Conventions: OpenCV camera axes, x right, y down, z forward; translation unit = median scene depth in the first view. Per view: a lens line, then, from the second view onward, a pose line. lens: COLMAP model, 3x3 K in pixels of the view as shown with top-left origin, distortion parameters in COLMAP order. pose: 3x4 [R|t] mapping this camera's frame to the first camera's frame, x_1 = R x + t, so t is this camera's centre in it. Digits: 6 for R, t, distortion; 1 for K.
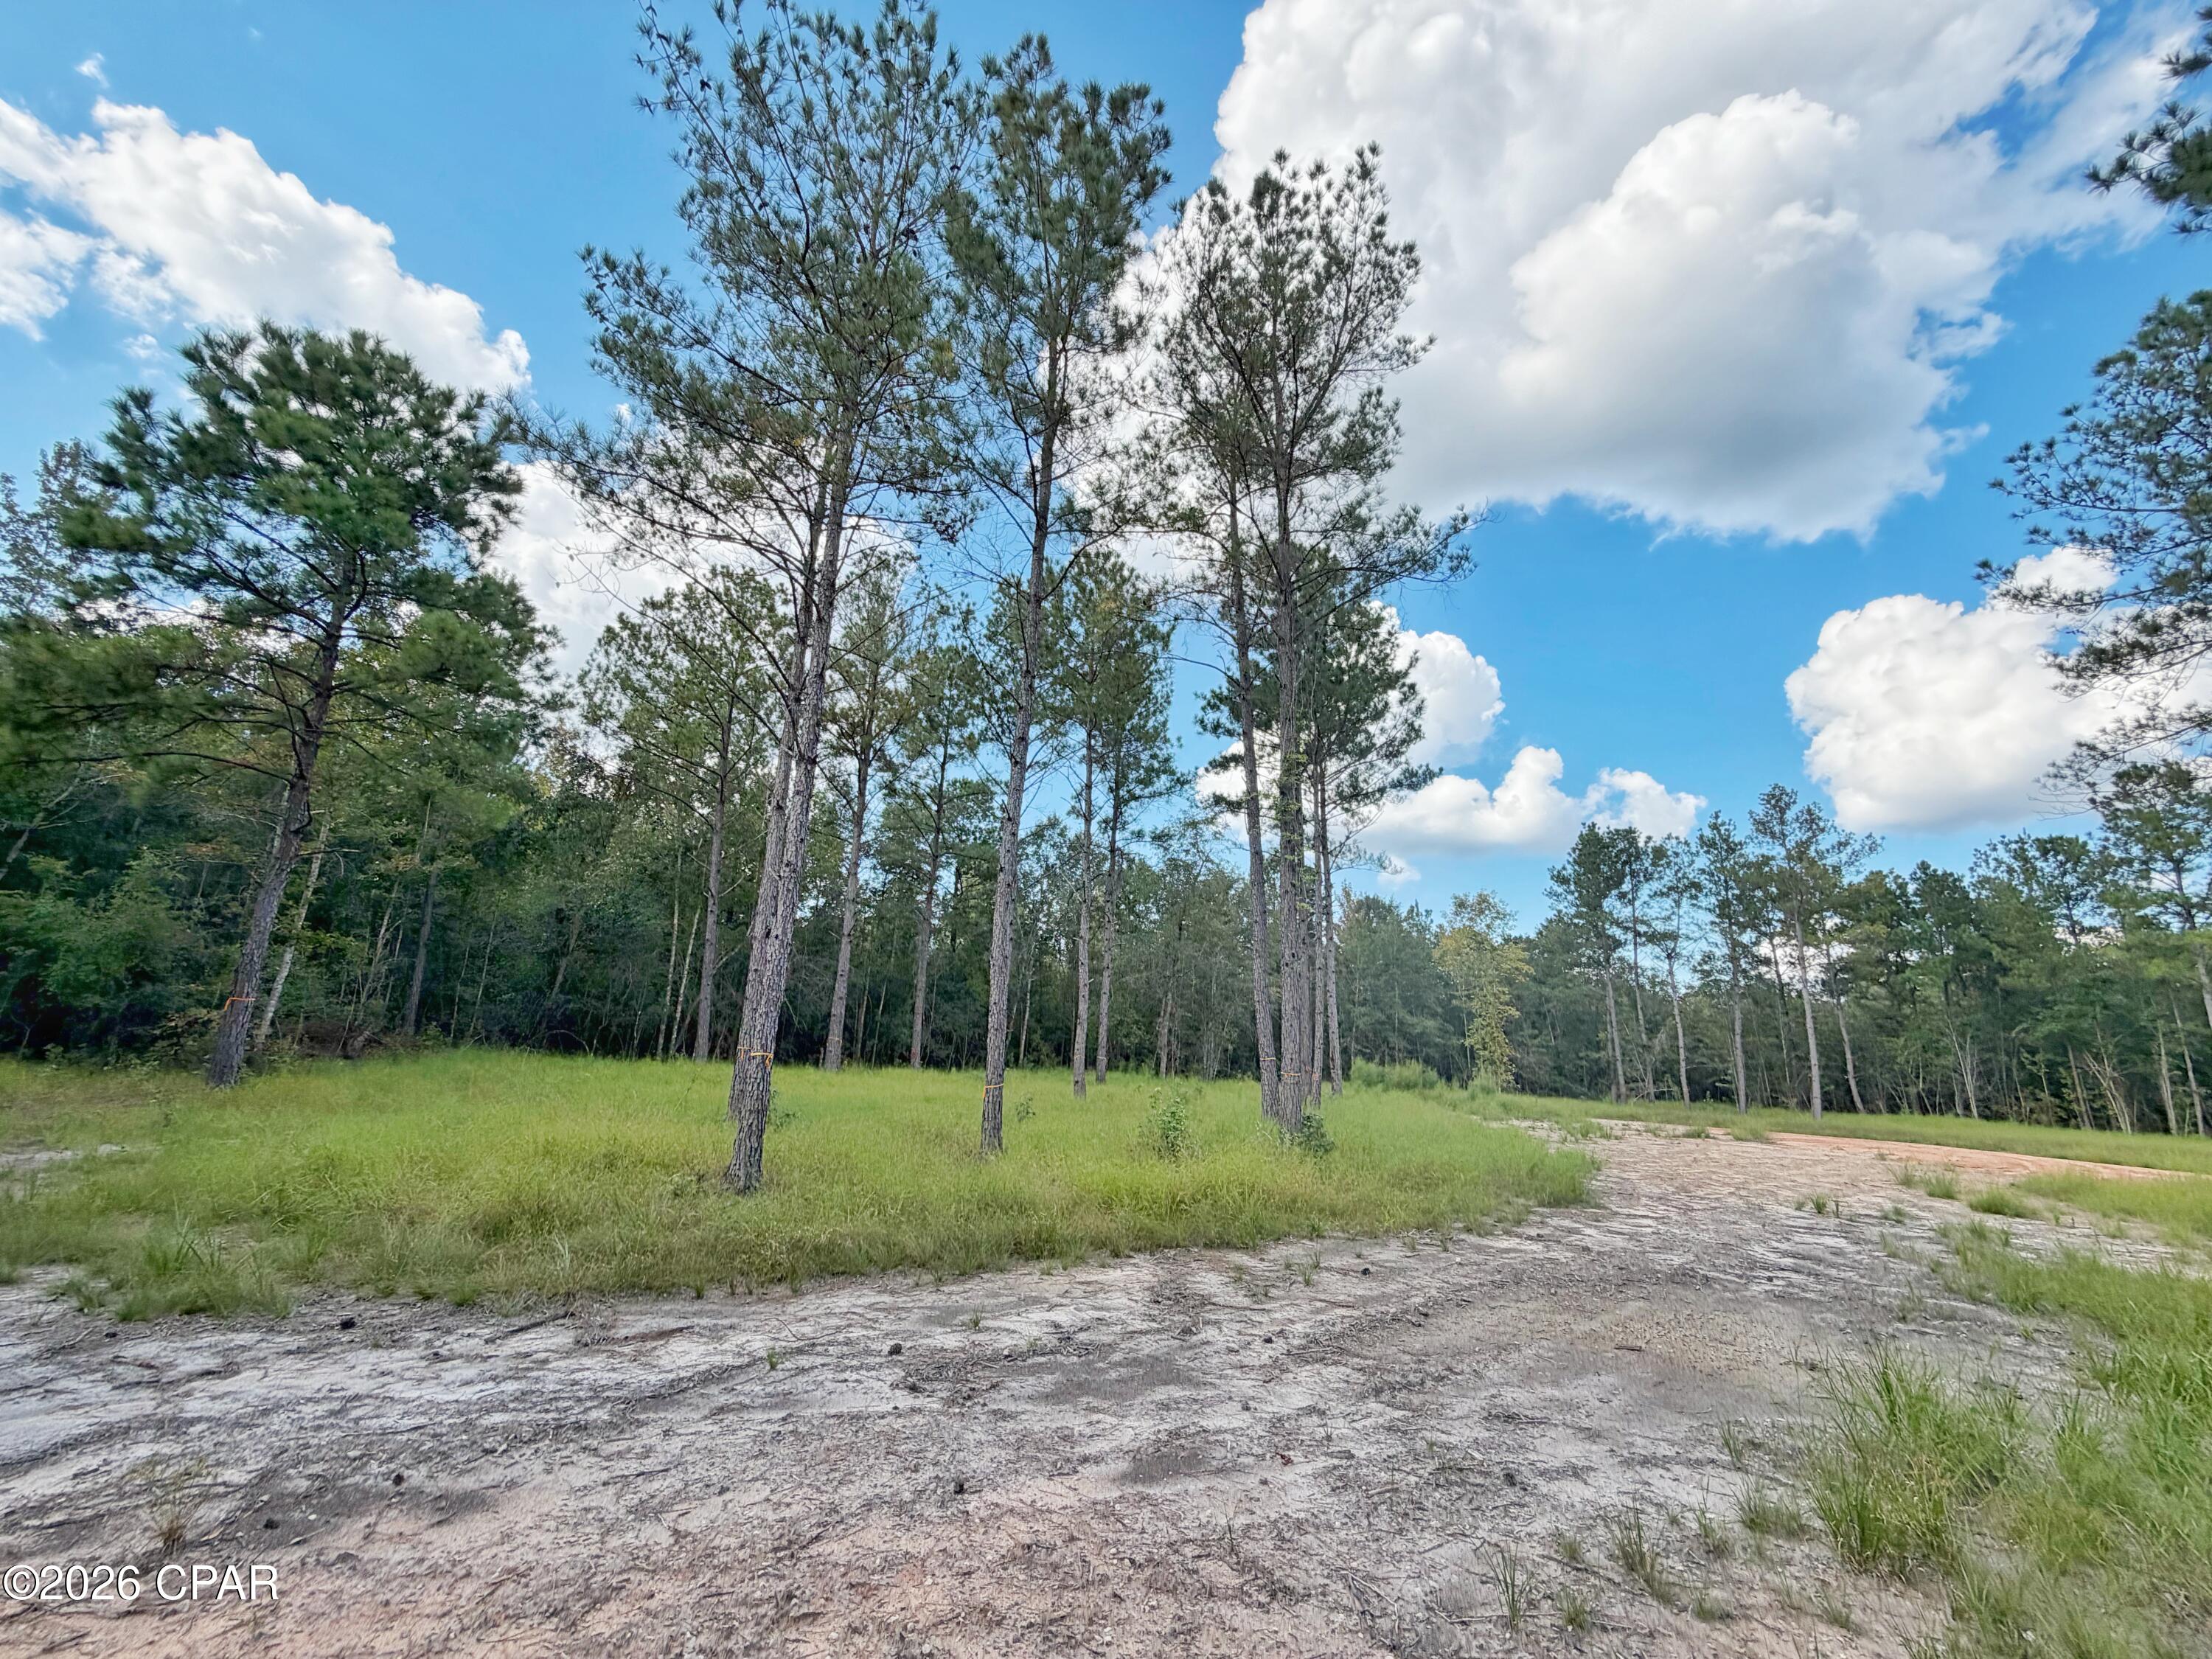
lens RADIAL K [[877.2, 0, 1099.6], [0, 877.2, 830.5], [0, 0, 1]] dist [0.000775, 0.000054]
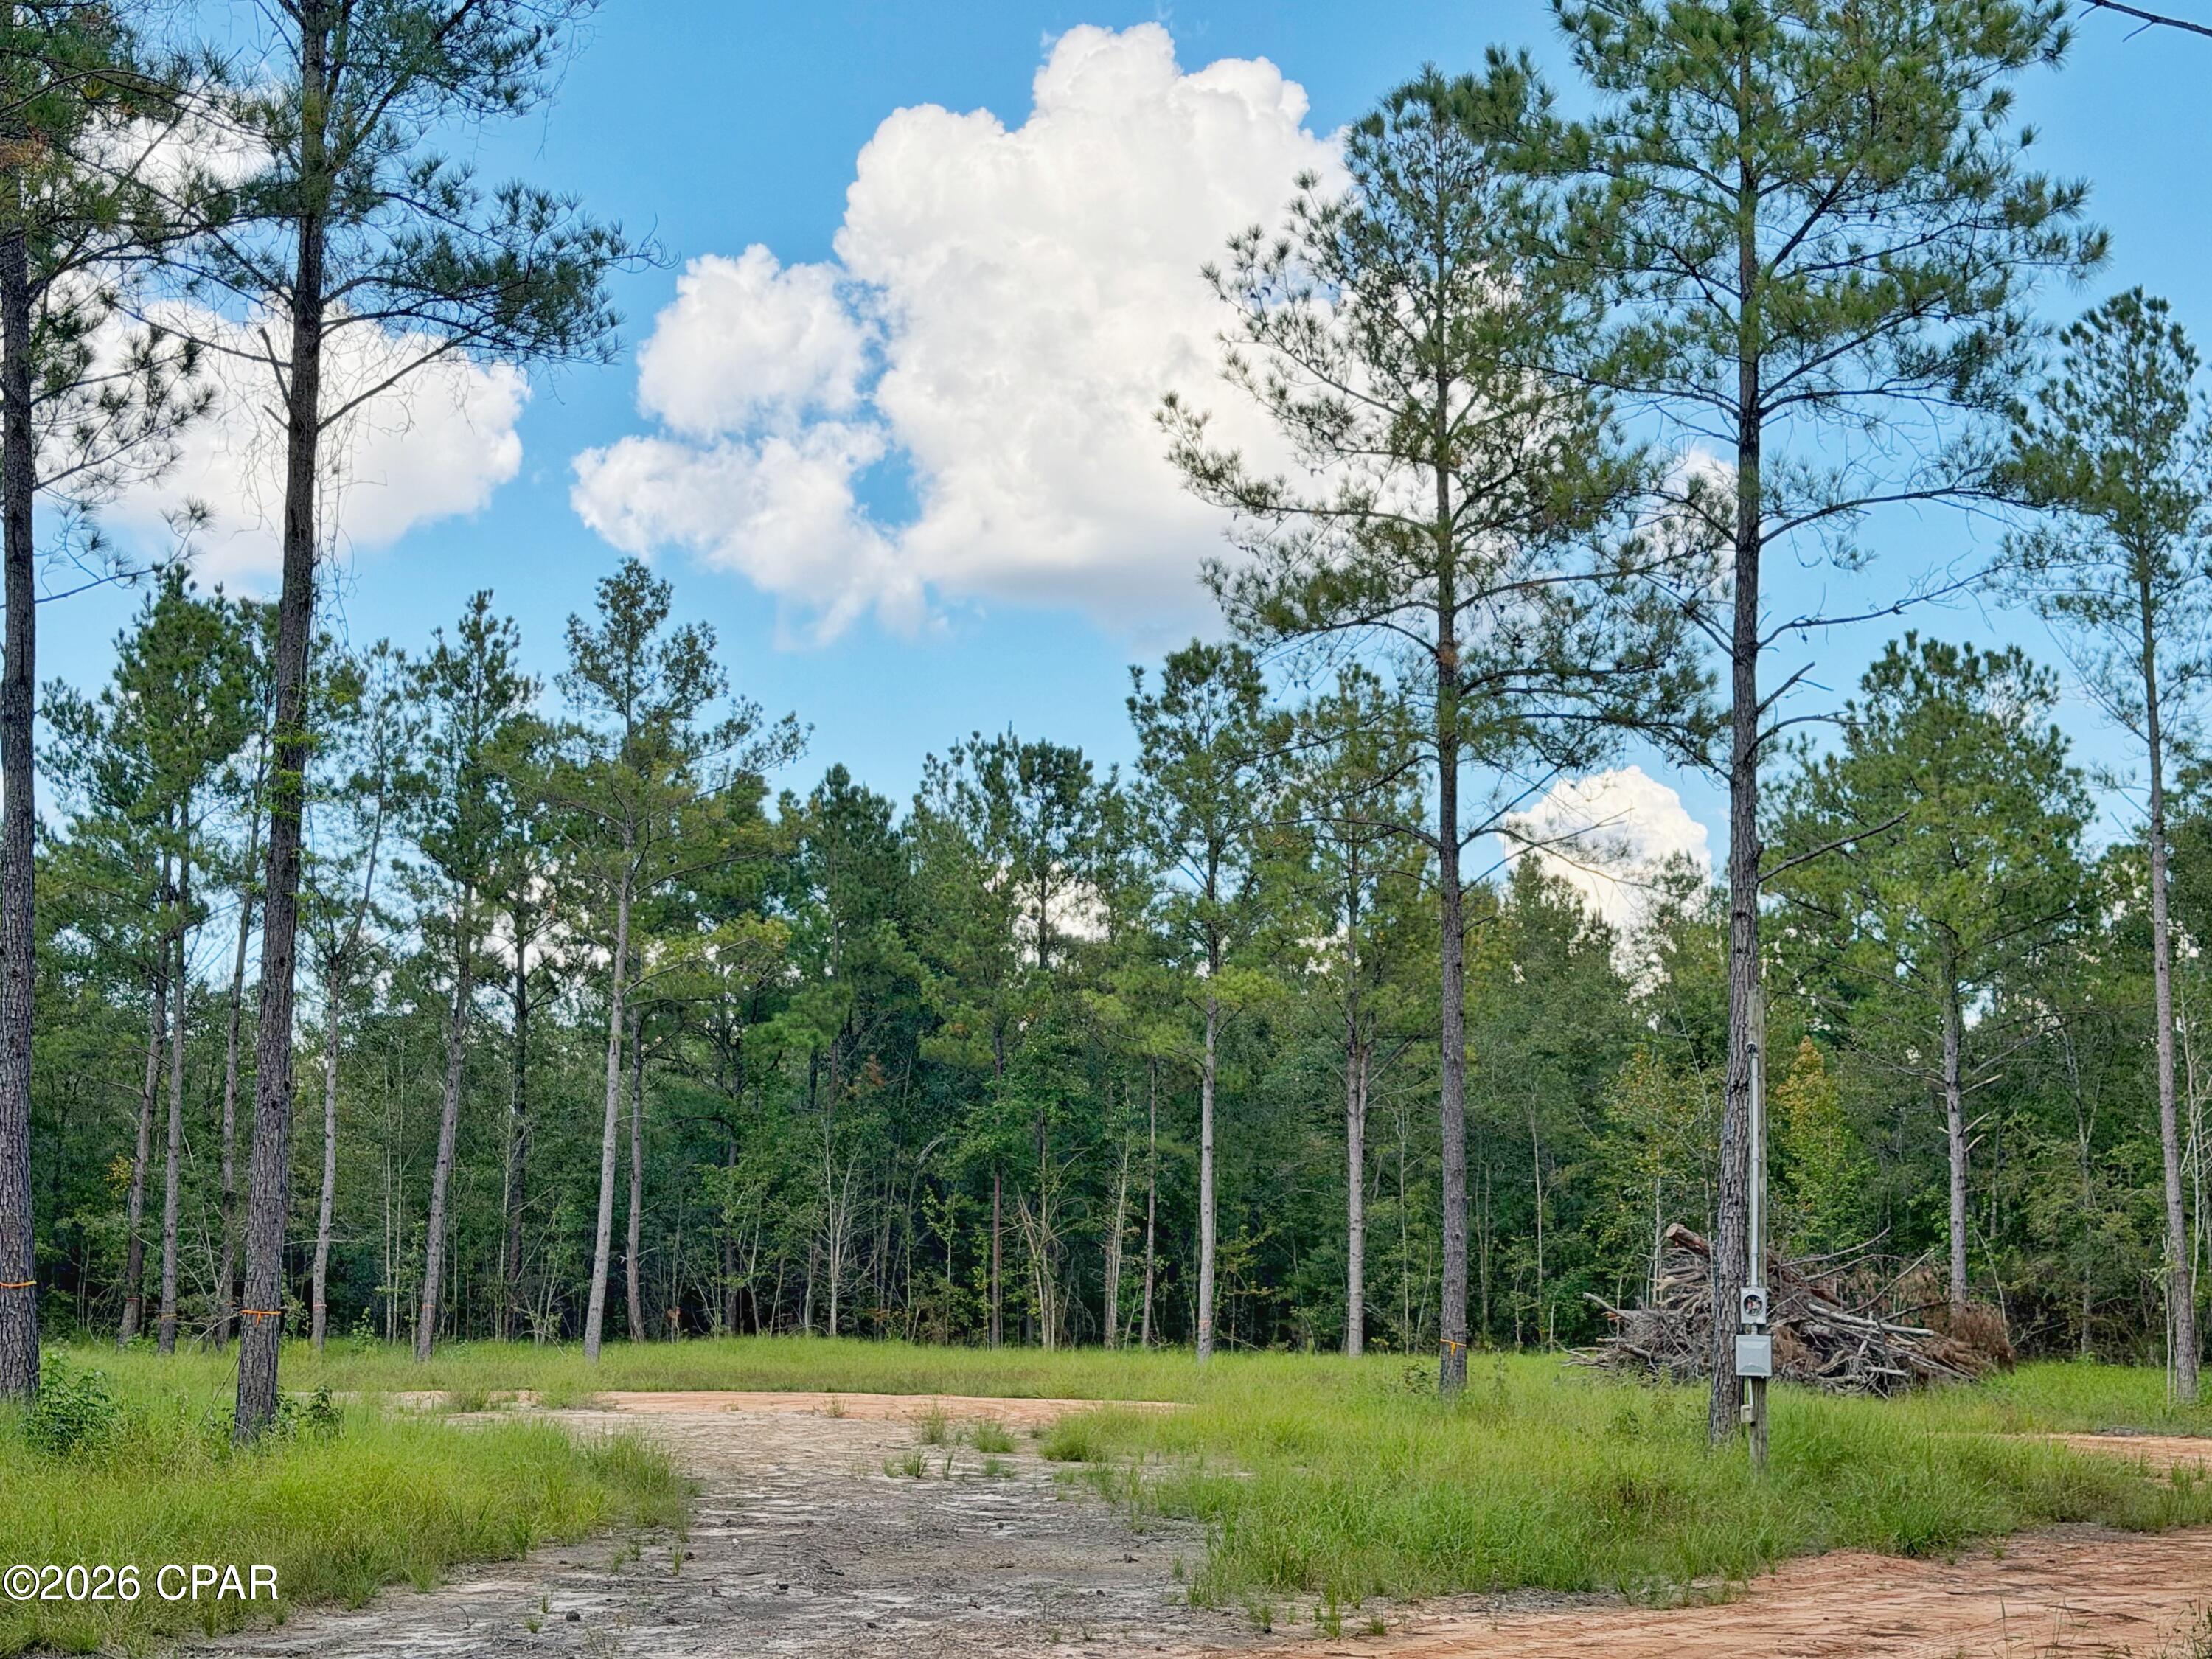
lens RADIAL K [[3256.7, 0, 1106.0], [0, 3256.7, 829.5], [0, 0, 1]] dist [0.144454, 0.008343]
pose [[0.630516, 0.069453, 0.773063, -0.467603], [-0.174467, 0.983183, 0.053967, -0.092622], [-0.756314, -0.168901, 0.632029, -0.266032]]
